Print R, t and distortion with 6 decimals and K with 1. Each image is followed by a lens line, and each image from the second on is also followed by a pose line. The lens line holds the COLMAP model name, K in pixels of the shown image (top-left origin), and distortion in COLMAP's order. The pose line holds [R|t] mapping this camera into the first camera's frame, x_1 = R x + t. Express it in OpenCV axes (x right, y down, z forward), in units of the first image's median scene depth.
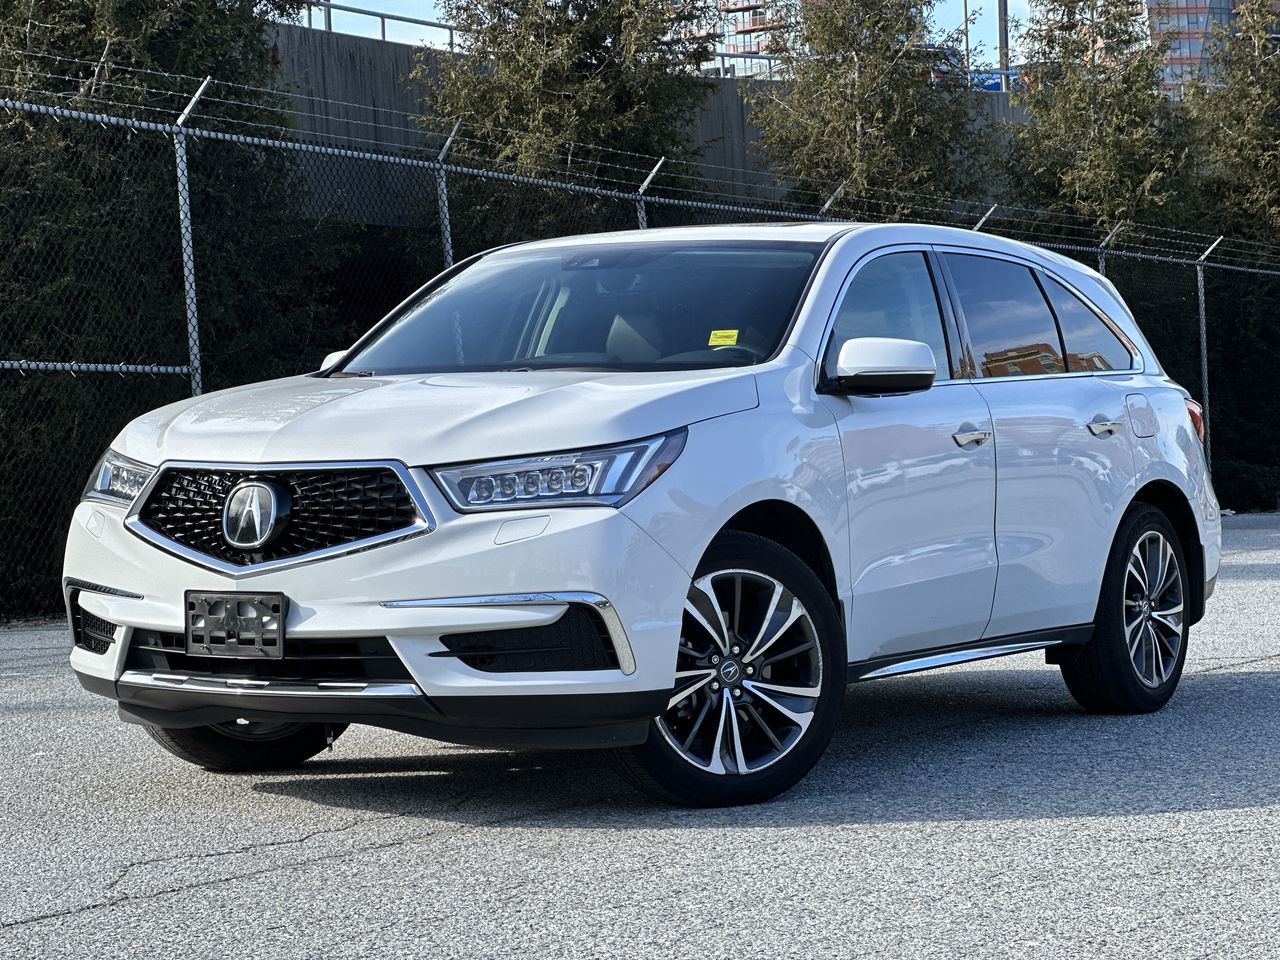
lens RADIAL K [[2900.8, 0, 594.4], [0, 2900.8, 482.9], [0, 0, 1]] dist [-0.015650, 3.956907]
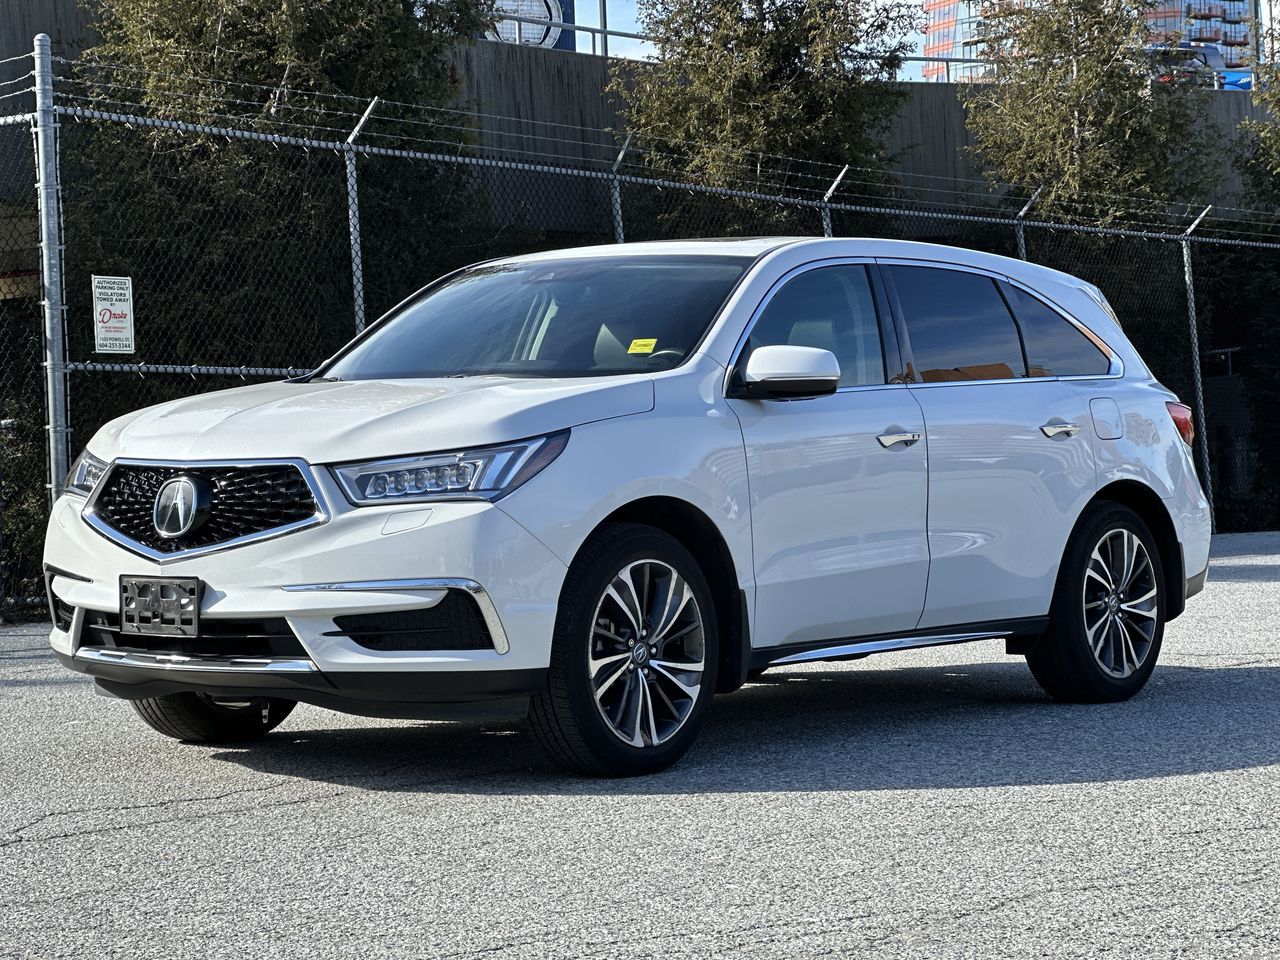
lens RADIAL K [[2900.8, 0, 594.4], [0, 2900.8, 482.9], [0, 0, 1]] dist [-0.015650, 3.956907]
pose [[0.993070, 0.003176, -0.117485, 0.154893], [-0.003240, 0.999995, -0.000348, 0.001359], [0.117483, 0.000726, 0.993075, -0.077434]]
